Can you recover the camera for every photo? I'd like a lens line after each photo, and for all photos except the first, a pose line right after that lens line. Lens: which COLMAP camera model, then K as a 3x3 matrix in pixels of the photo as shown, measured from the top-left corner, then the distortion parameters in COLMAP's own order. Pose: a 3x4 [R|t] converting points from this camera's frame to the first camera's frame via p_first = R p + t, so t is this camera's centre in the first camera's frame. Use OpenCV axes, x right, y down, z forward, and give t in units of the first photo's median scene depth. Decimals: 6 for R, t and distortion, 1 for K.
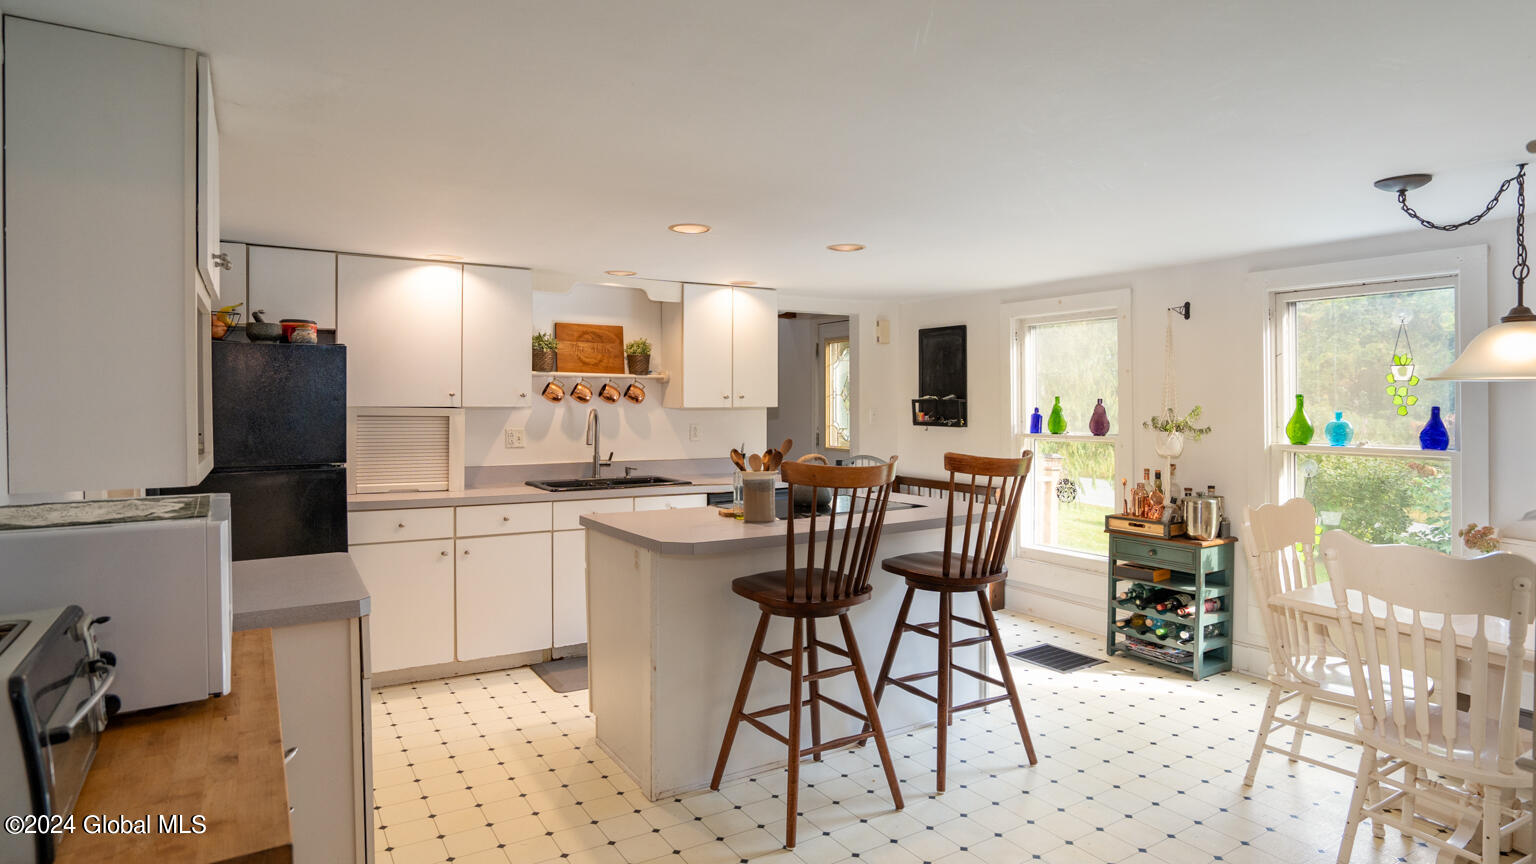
lens RADIAL K [[778.9, 0, 768.8], [0, 778.9, 410.4], [0, 0, 1]] dist [-0.001870, -0.000104]
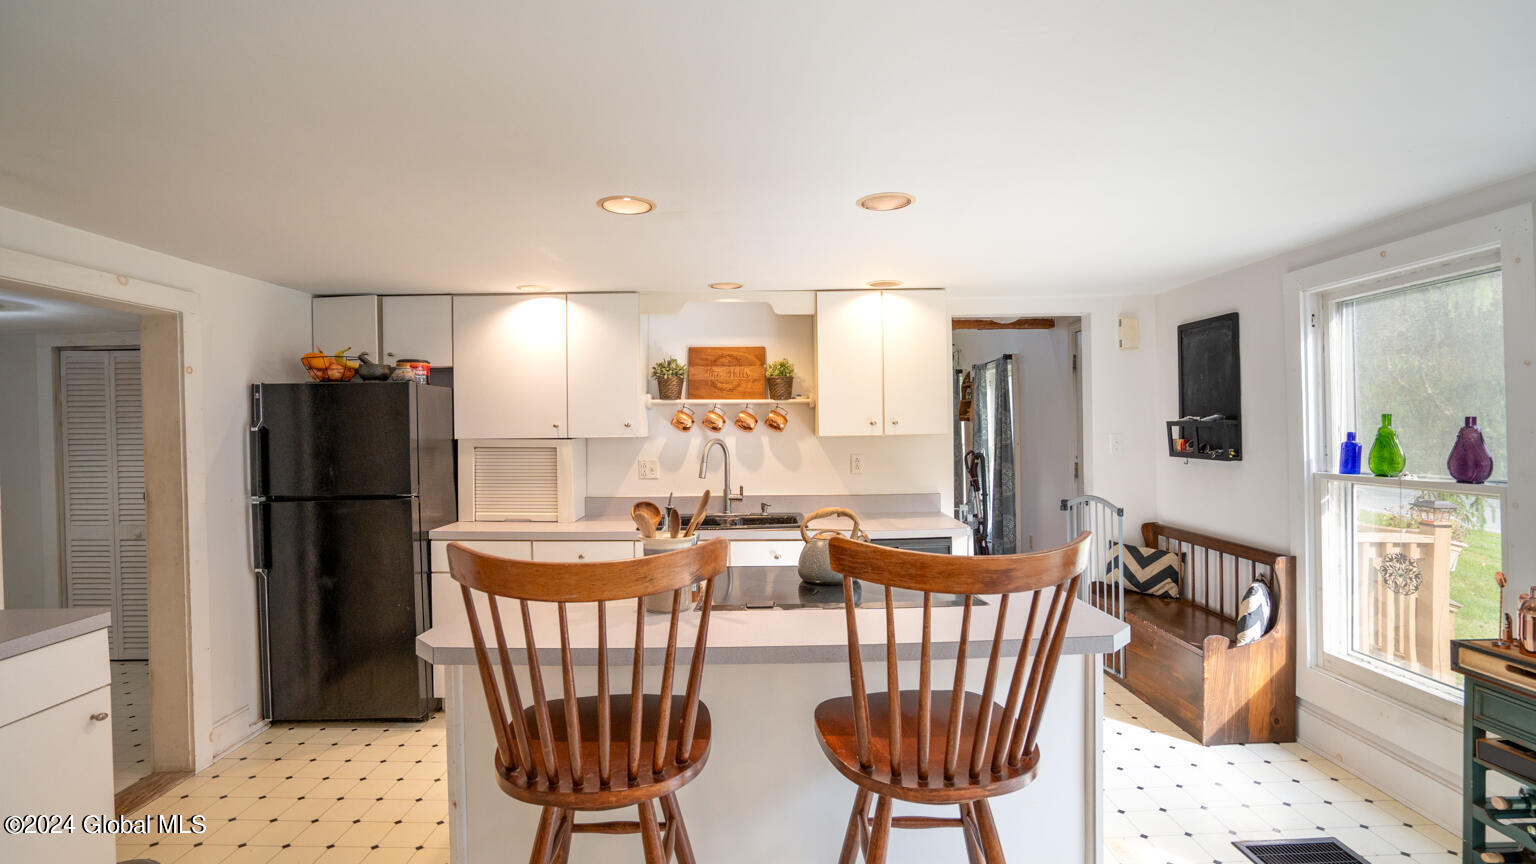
lens RADIAL K [[689.7, 0, 768.0], [0, 689.7, 432.0], [0, 0, 1]] dist [-0.043998, 0.026498]
pose [[0.864178, -0.008739, -0.503110, 0.229034], [0.008084, 0.999961, -0.003483, -0.006168], [0.503121, -0.001058, 0.864216, 0.321830]]
